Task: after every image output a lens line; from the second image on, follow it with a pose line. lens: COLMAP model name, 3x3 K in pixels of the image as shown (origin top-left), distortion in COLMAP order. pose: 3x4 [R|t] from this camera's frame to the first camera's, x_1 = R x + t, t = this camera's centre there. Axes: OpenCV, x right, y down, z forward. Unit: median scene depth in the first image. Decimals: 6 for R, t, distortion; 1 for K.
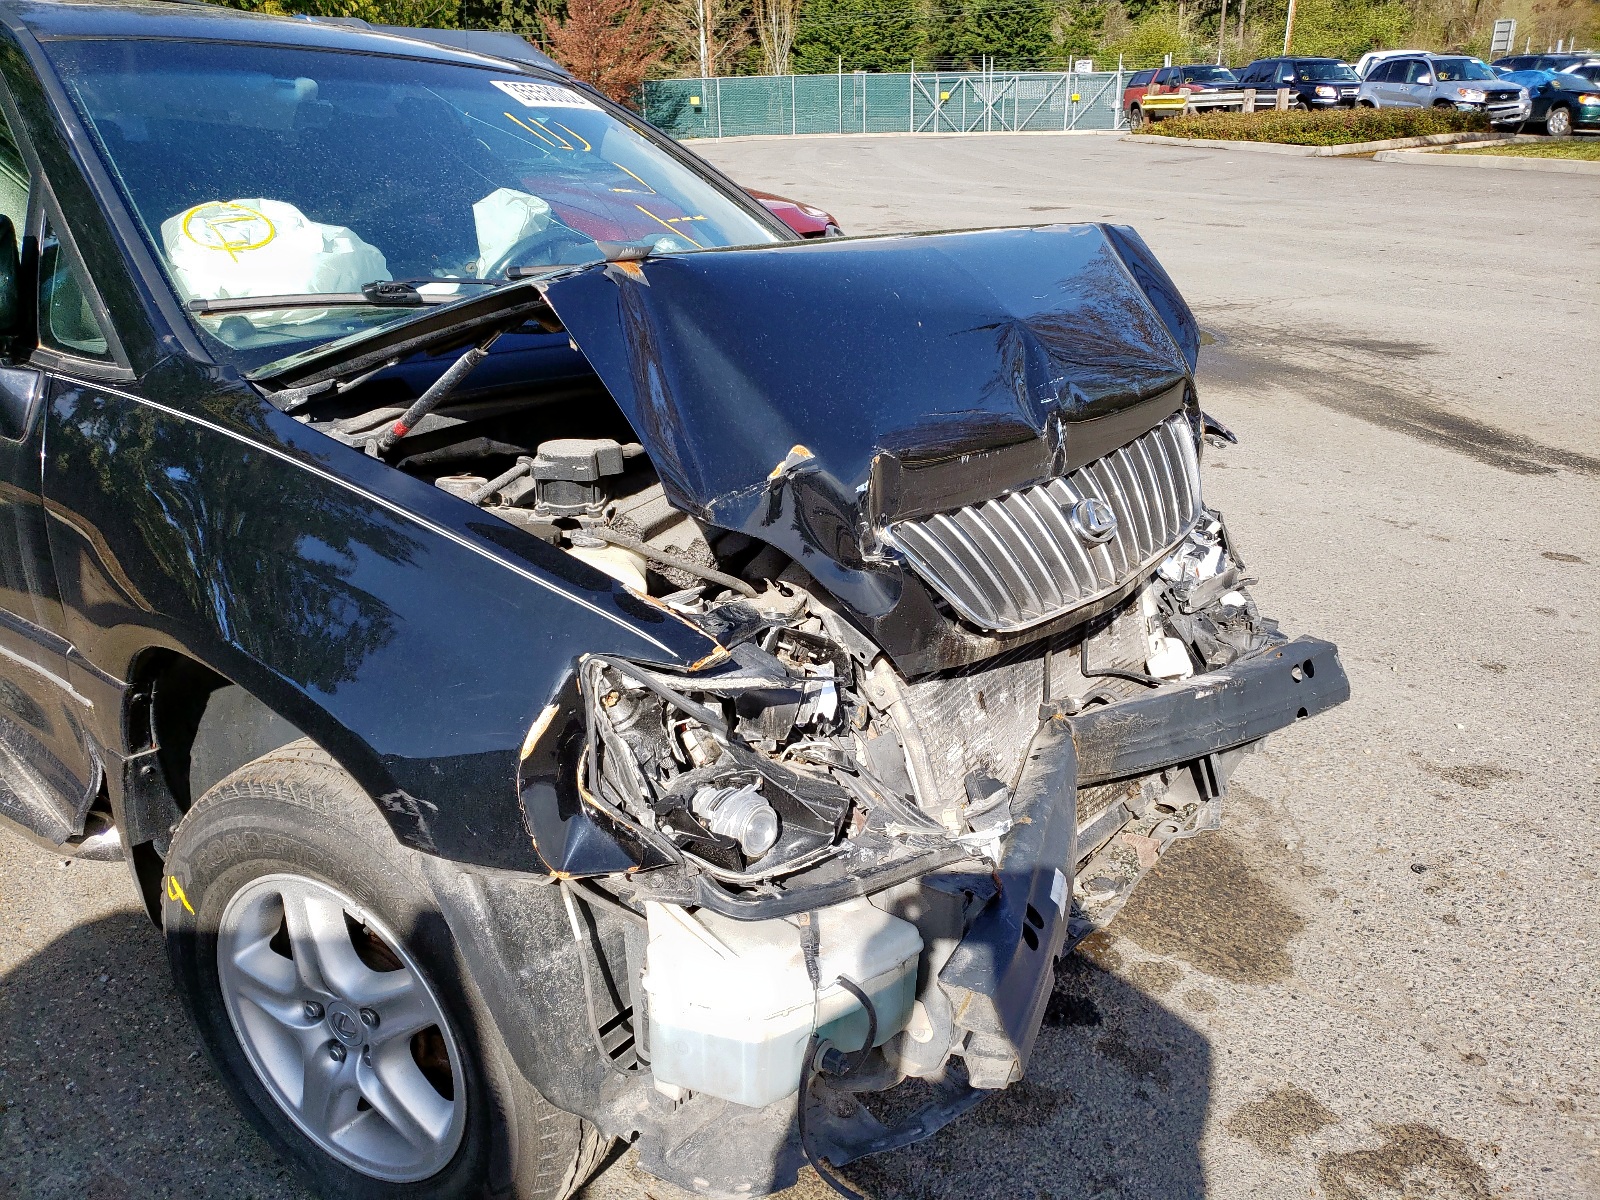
lens RADIAL K [[1294.7, 0, 794.1], [0, 1294.7, 609.1], [0, 0, 1]] dist [0.026481, -0.016526]
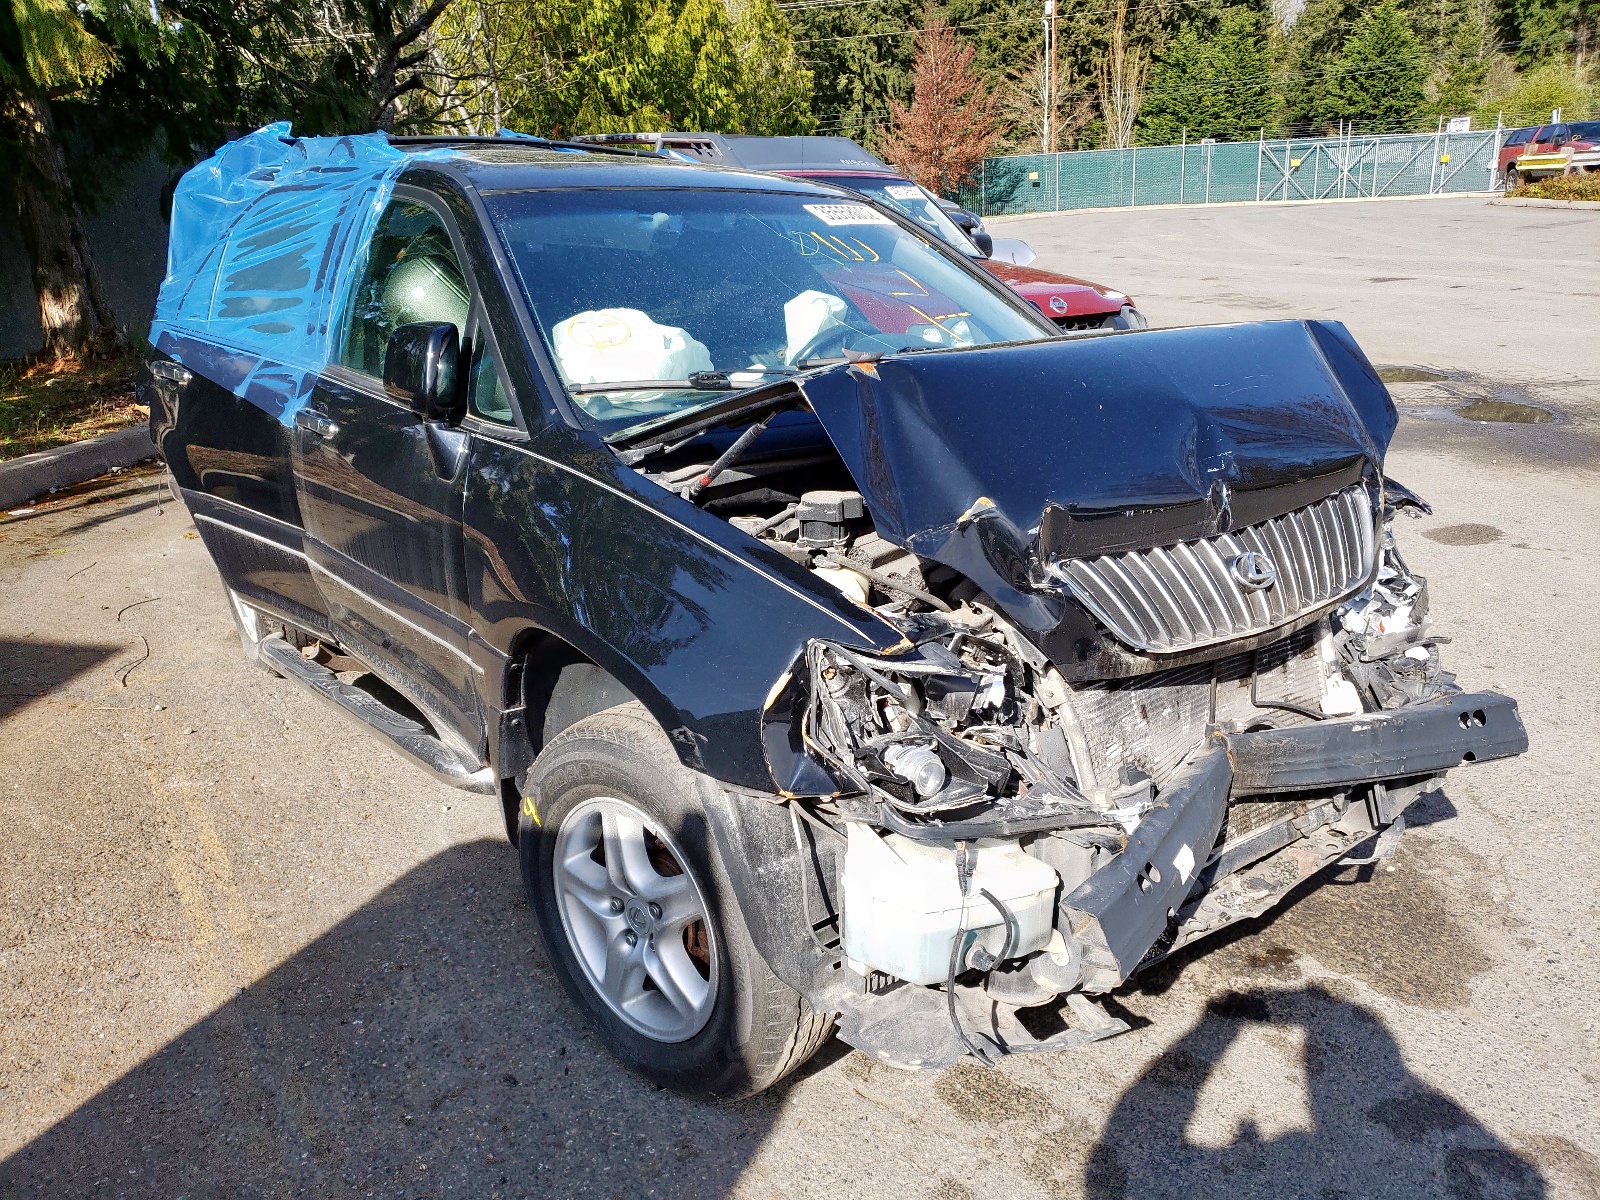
lens RADIAL K [[1294.7, 0, 794.1], [0, 1294.7, 609.1], [0, 0, 1]] dist [0.026481, -0.016526]
pose [[0.969285, 0.050344, -0.240734, 0.113240], [-0.062498, 0.997113, -0.043117, 0.046396], [0.237868, 0.056838, 0.969633, -0.269223]]
